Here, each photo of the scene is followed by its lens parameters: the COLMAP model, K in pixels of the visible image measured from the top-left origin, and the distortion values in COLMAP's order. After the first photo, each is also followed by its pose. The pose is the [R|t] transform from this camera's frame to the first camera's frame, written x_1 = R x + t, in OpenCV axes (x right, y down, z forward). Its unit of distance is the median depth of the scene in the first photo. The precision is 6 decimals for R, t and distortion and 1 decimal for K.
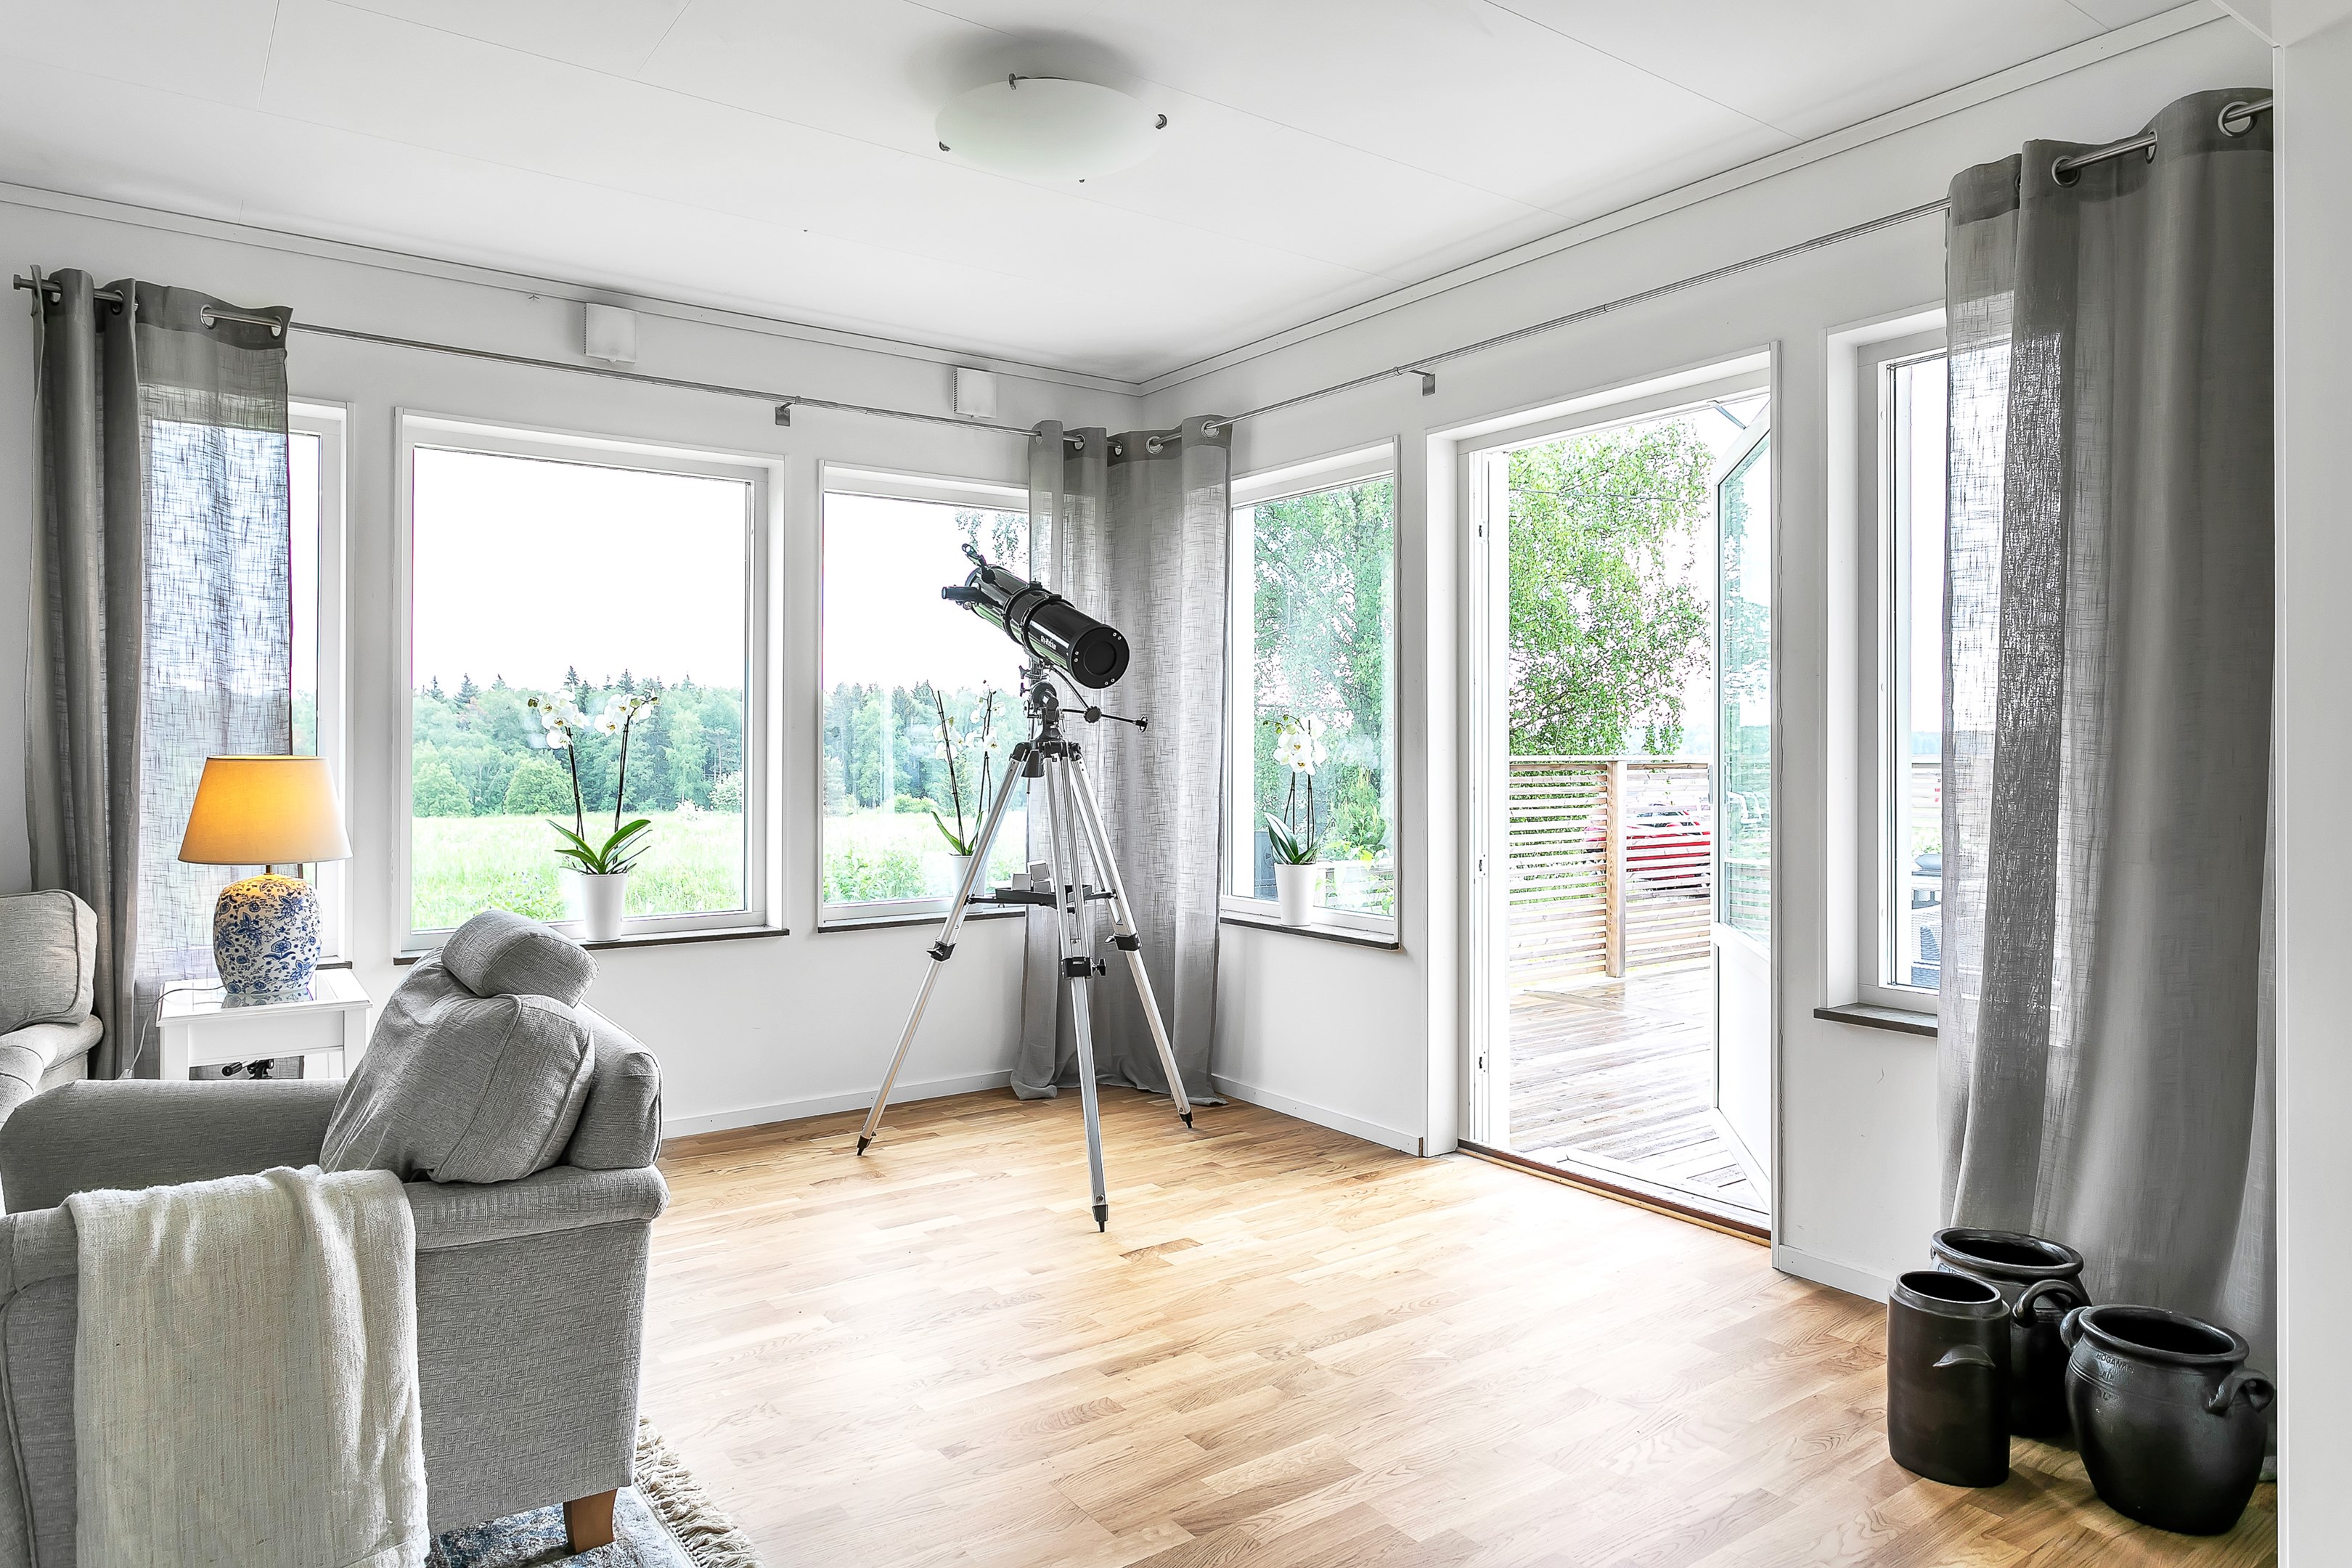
lens RADIAL K [[1431.9, 0, 1166.3], [0, 1431.9, 743.3], [0, 0, 1]] dist [-0.006080, 0.001319]
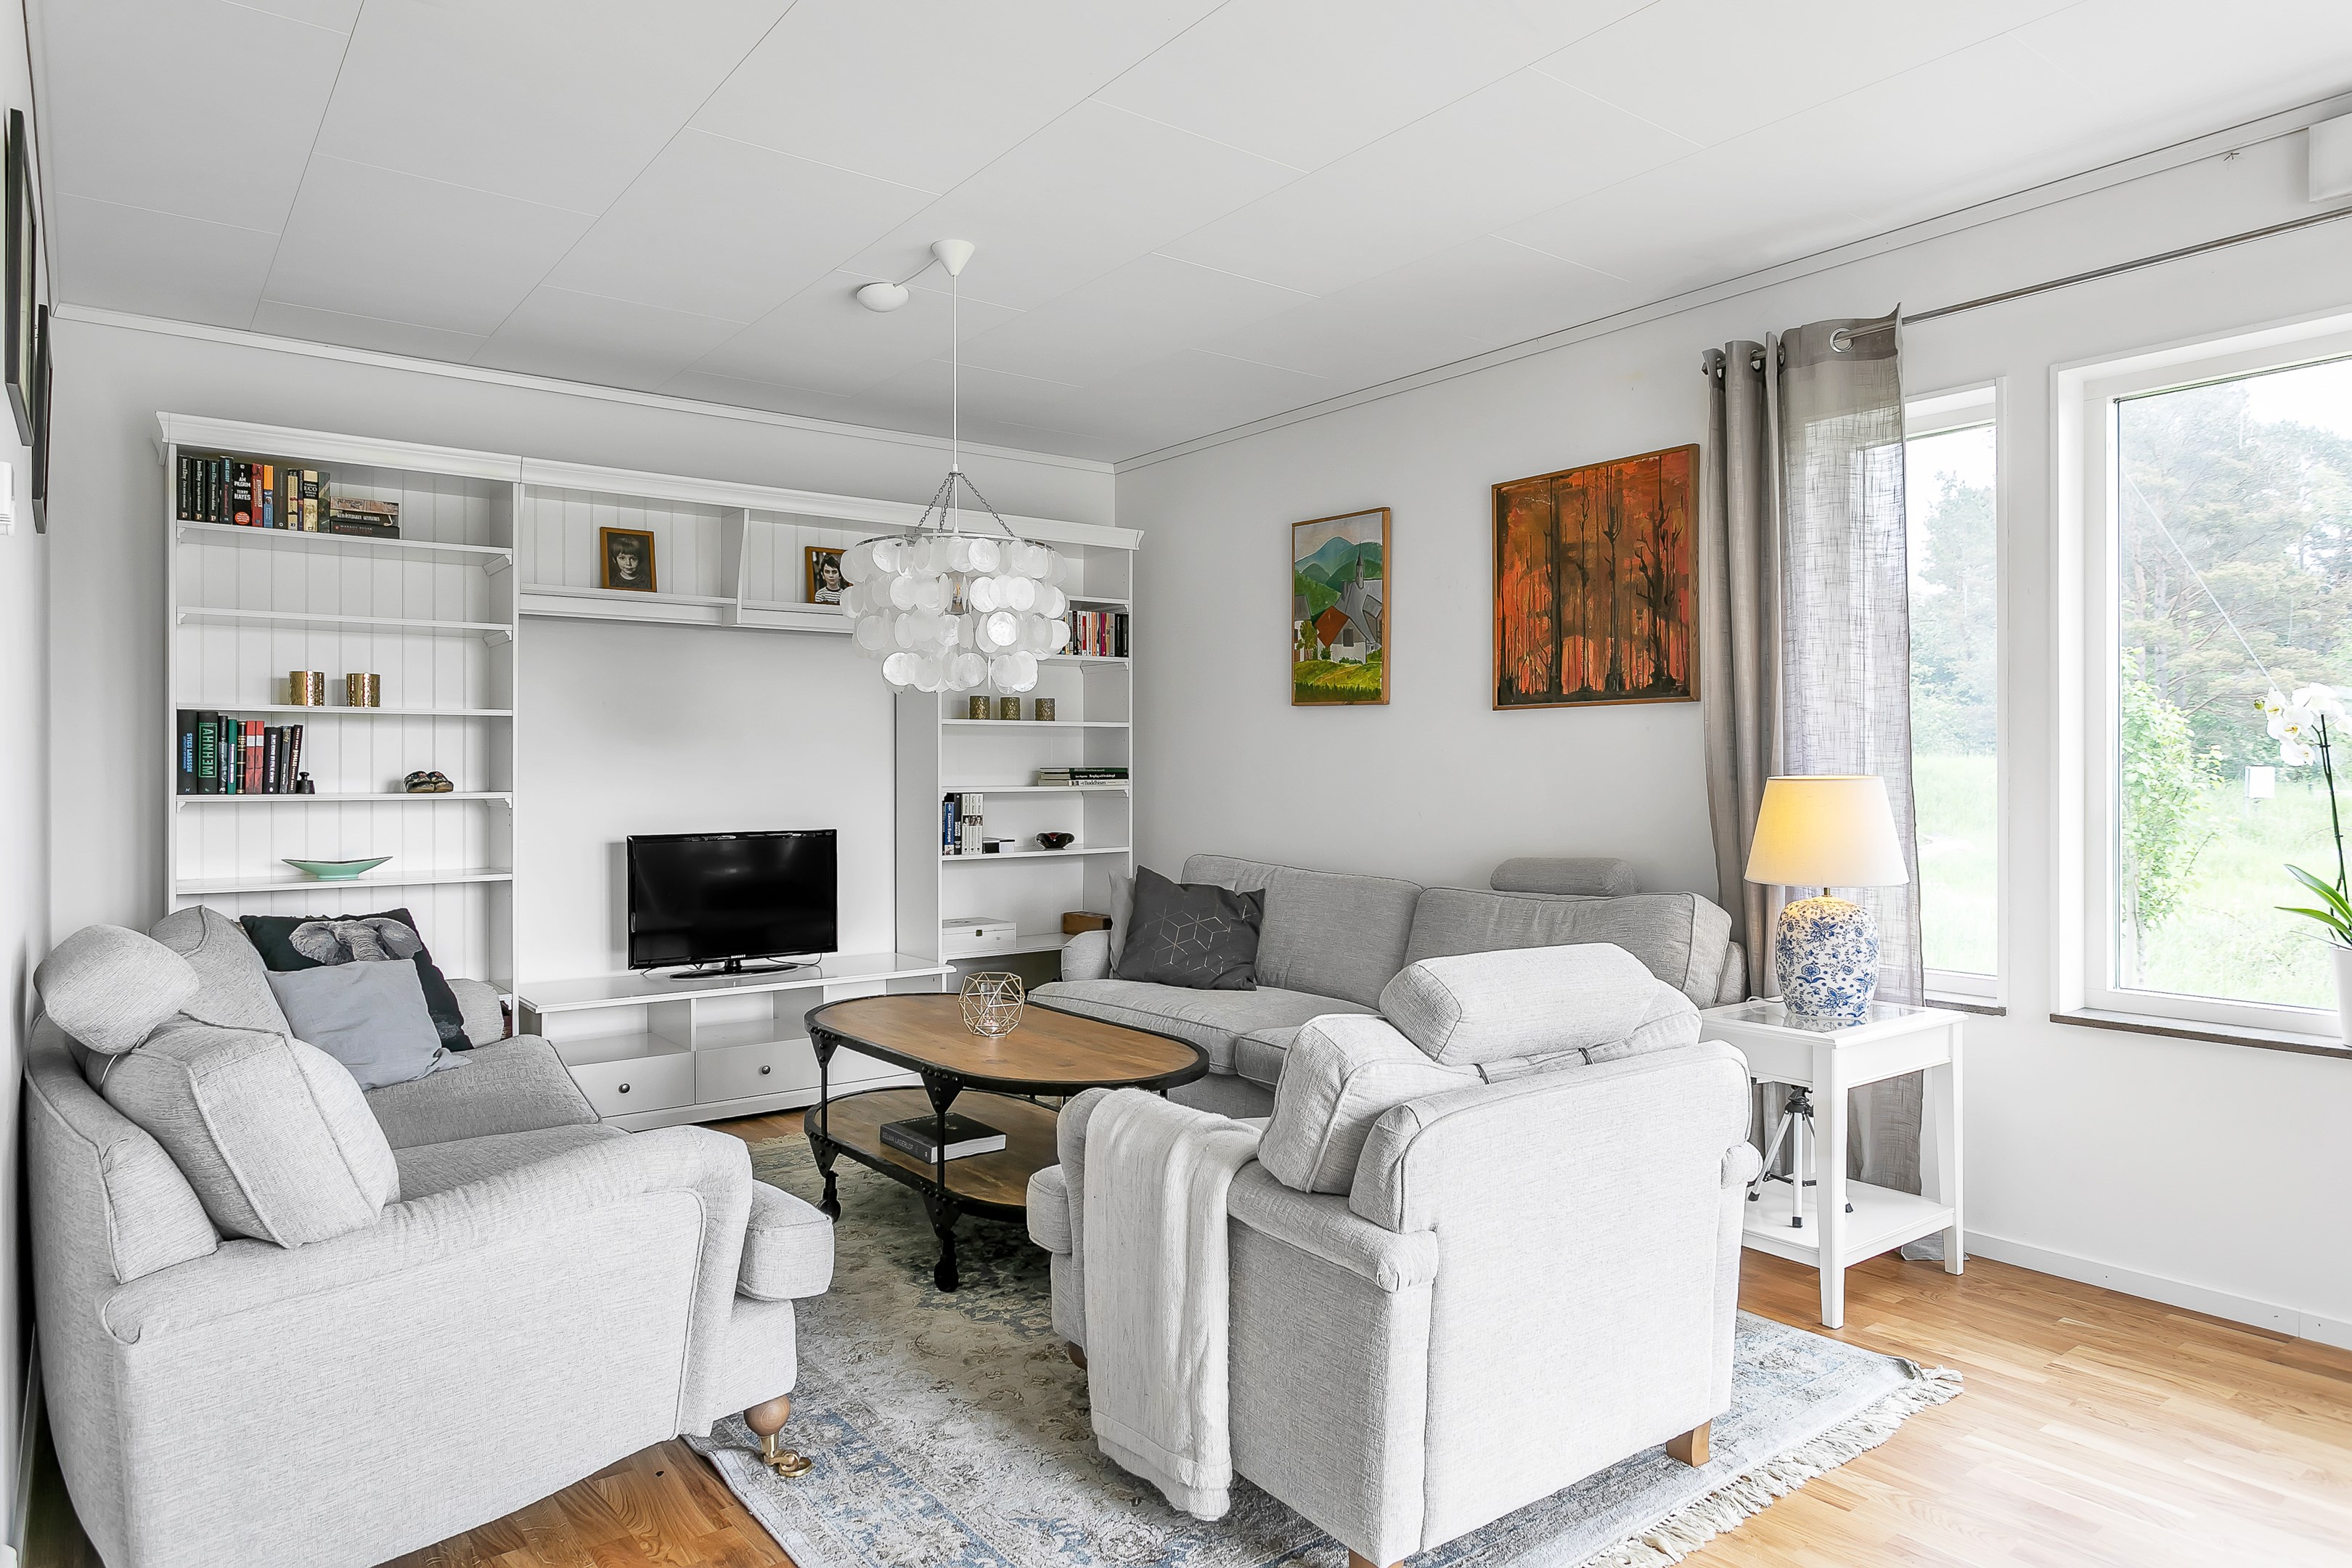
lens RADIAL K [[1431.9, 0, 1216.3], [0, 1431.9, 778.8], [0, 0, 1]] dist [-0.006080, 0.001319]
pose [[0.027983, 0.004113, -0.999600, 0.349705], [0.007324, 0.999964, 0.004320, 0.003494], [0.999582, -0.007442, 0.027952, 0.565455]]
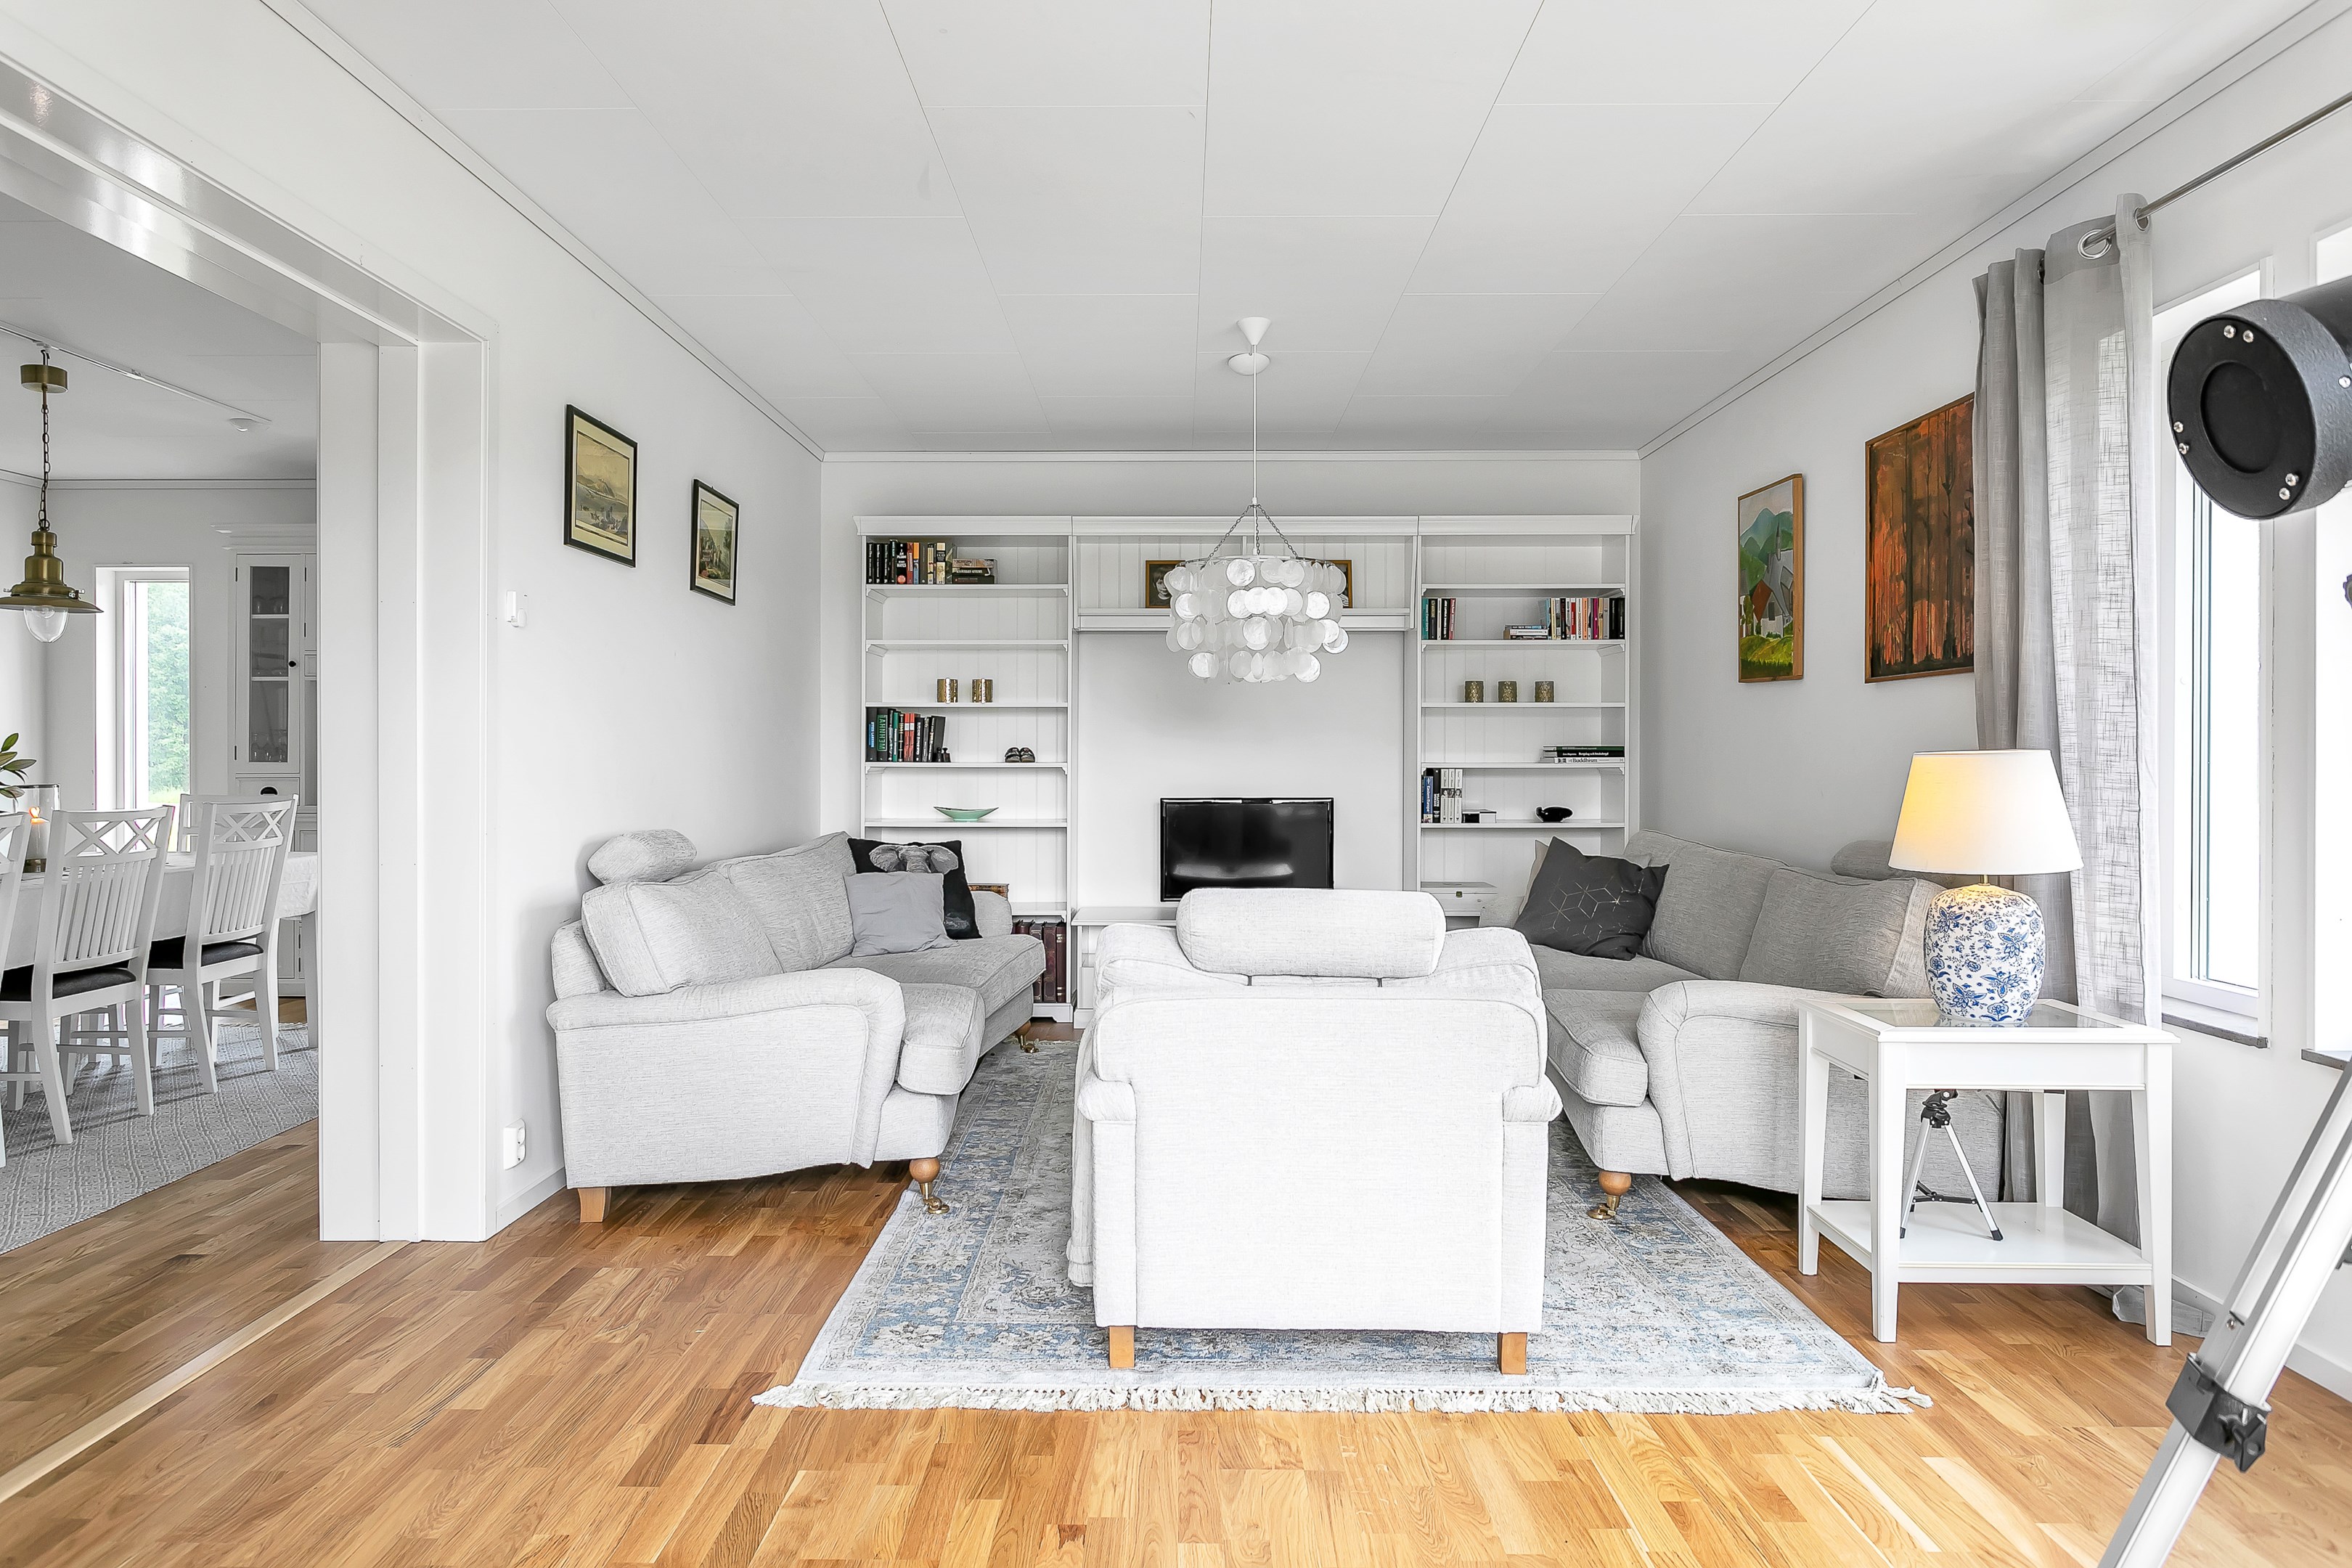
lens RADIAL K [[1431.9, 0, 1177.1], [0, 1431.9, 765.7], [0, 0, 1]] dist [-0.006080, 0.001319]
pose [[-0.594437, 0.003207, -0.804136, 0.382275], [0.000895, 0.999994, 0.003326, 0.014980], [0.804142, 0.001257, -0.594436, 1.148731]]
